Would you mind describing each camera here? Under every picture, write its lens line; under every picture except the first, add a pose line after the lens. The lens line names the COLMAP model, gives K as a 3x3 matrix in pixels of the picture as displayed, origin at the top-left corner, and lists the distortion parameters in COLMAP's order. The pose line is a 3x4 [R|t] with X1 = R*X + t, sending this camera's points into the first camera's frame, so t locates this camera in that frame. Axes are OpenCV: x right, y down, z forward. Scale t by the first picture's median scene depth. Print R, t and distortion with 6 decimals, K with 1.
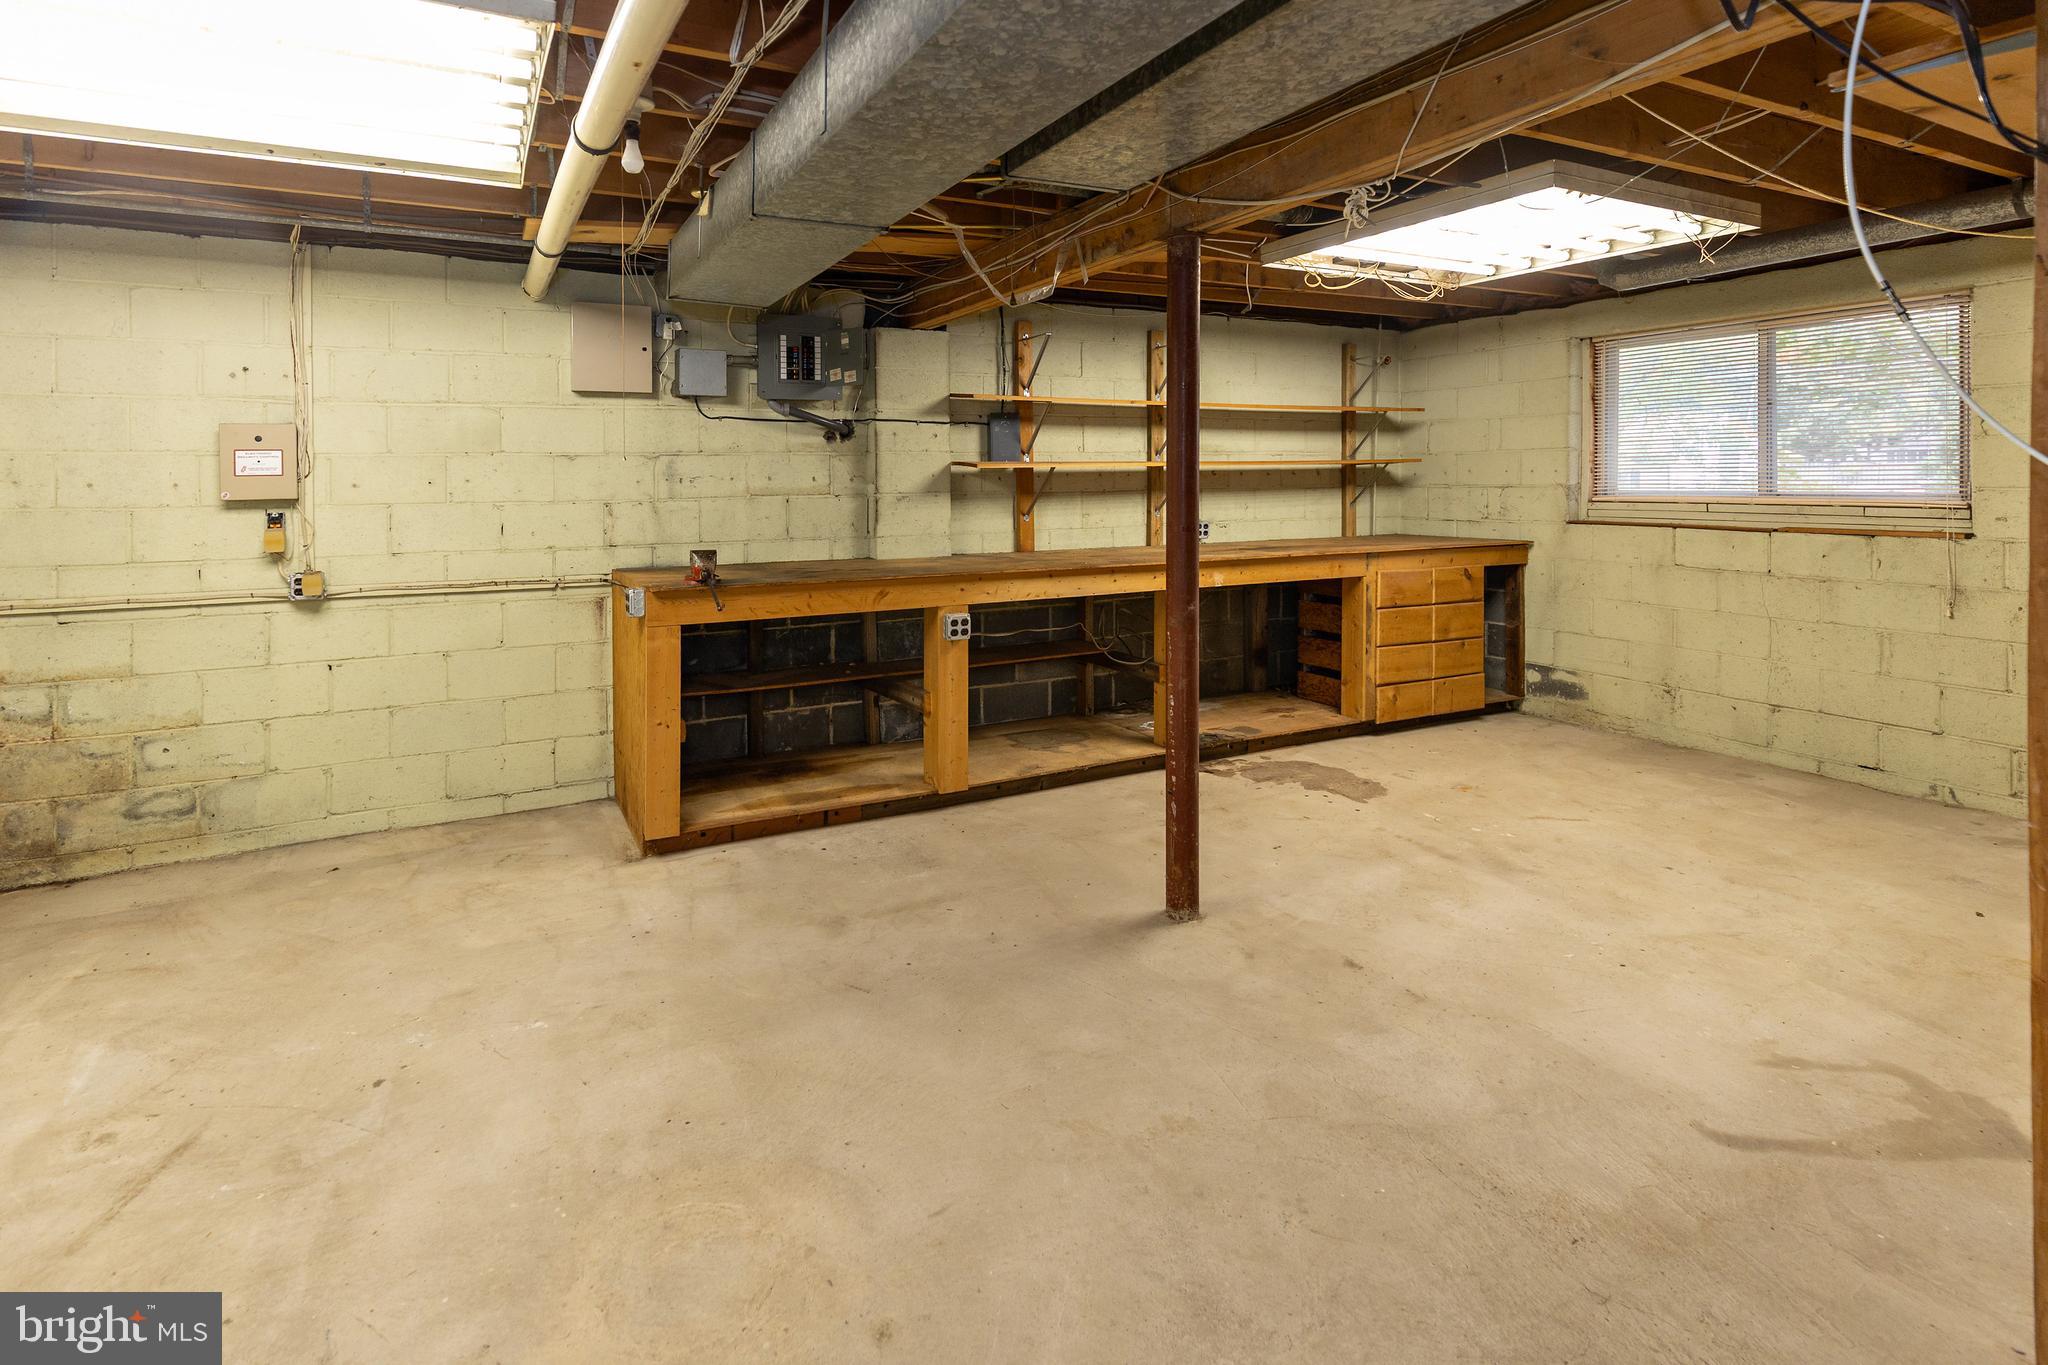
lens RADIAL K [[970.1, 0, 1018.4], [0, 970.1, 642.3], [0, 0, 1]] dist [0.007358, -0.001986]
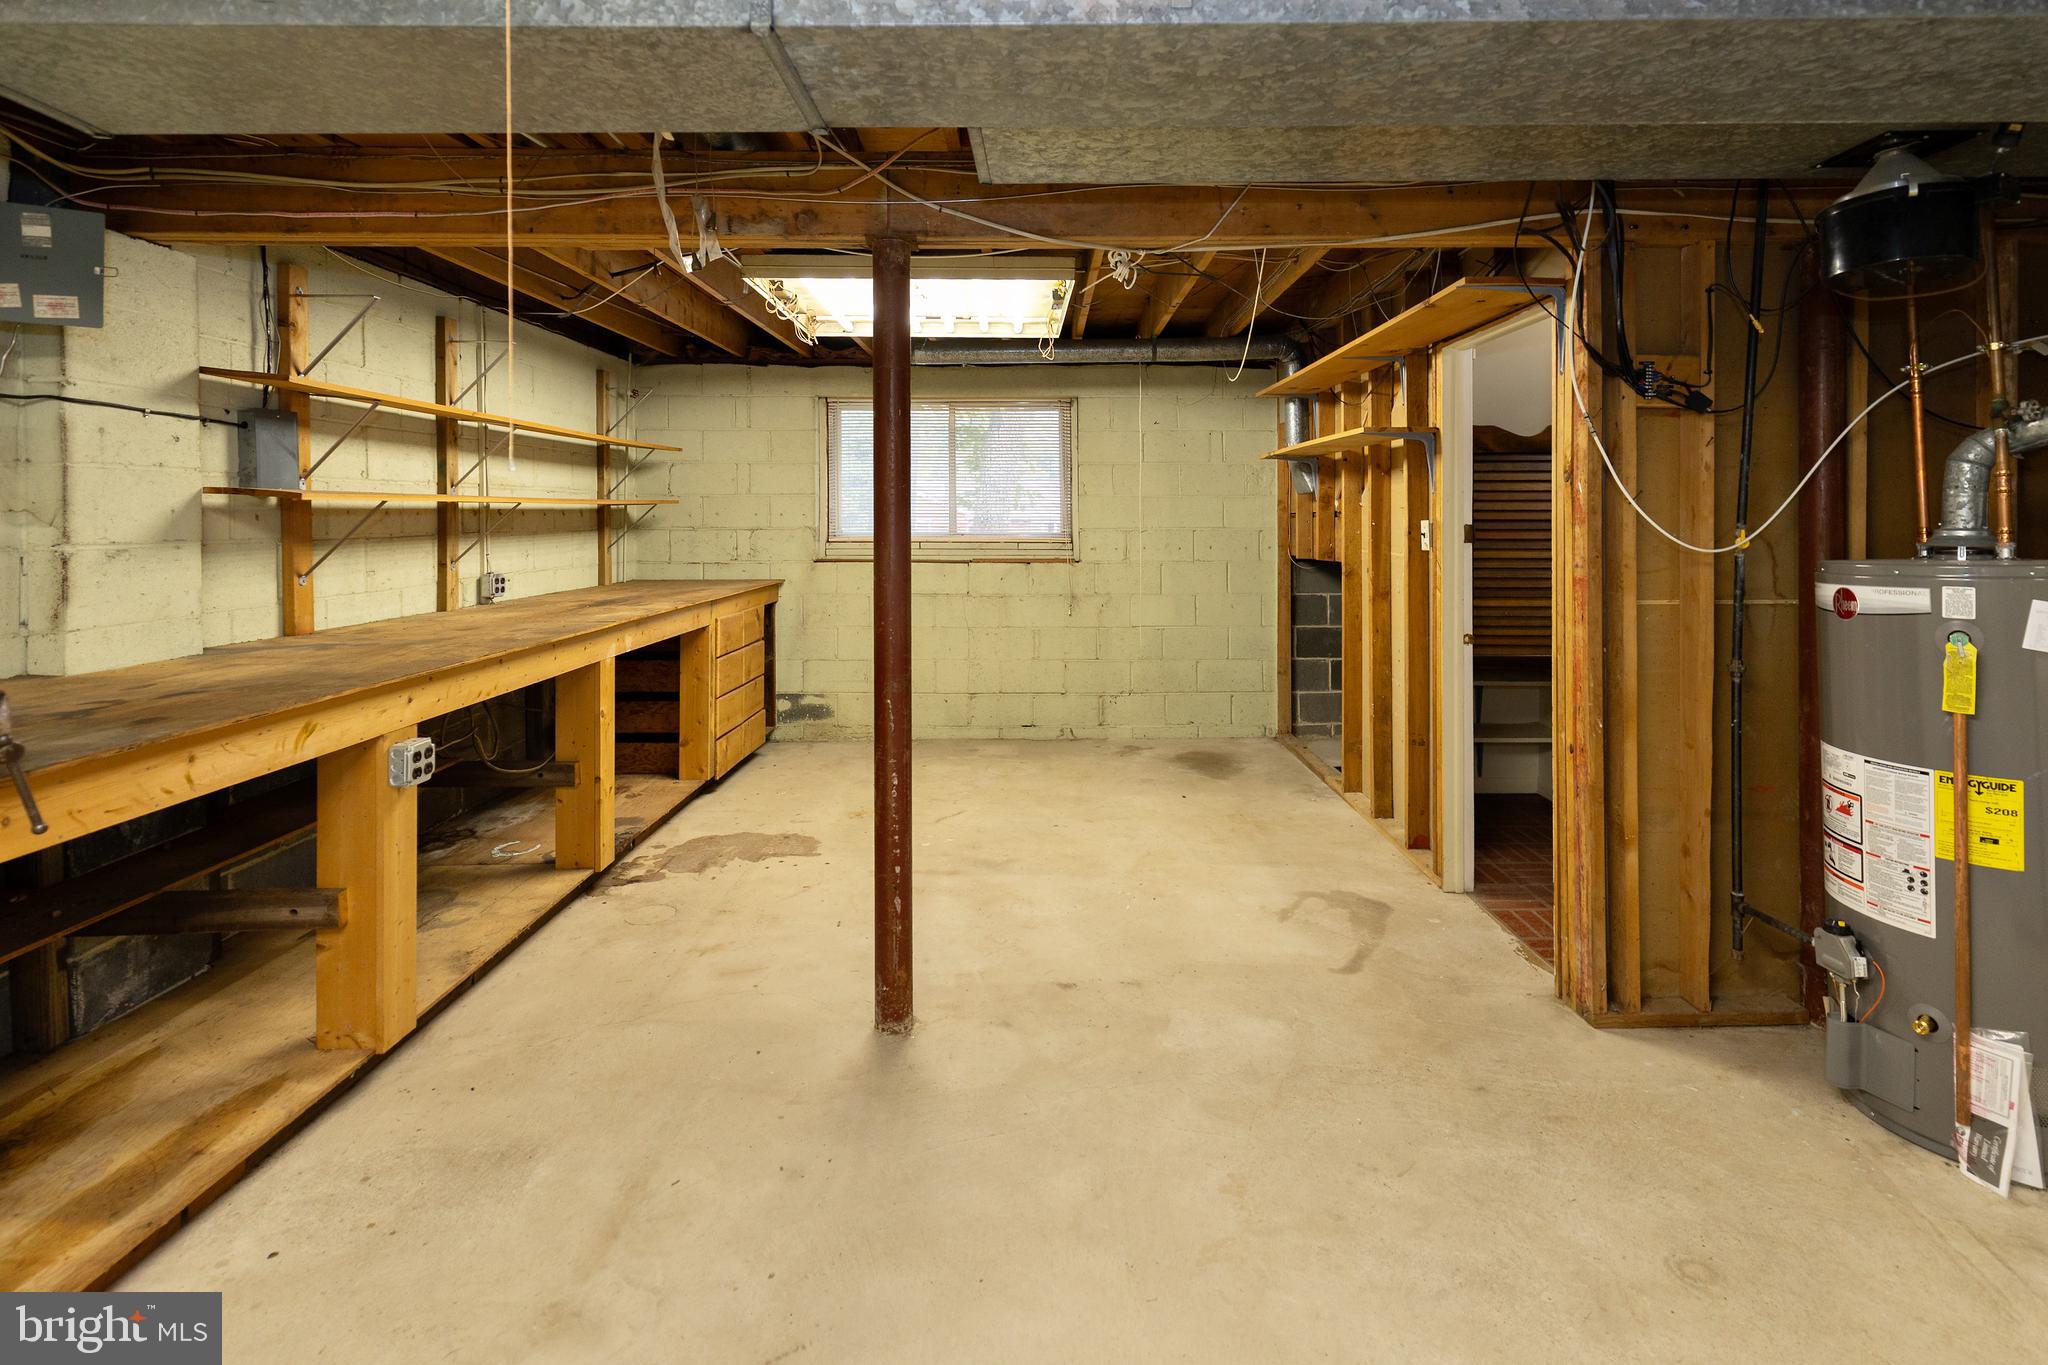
lens RADIAL K [[970.1, 0, 1018.4], [0, 970.1, 642.3], [0, 0, 1]] dist [0.007358, -0.001986]
pose [[0.467757, -0.105768, 0.877506, -0.333014], [0.143242, 0.988761, 0.042822, -0.050274], [-0.872173, 0.105666, 0.477650, 0.307589]]
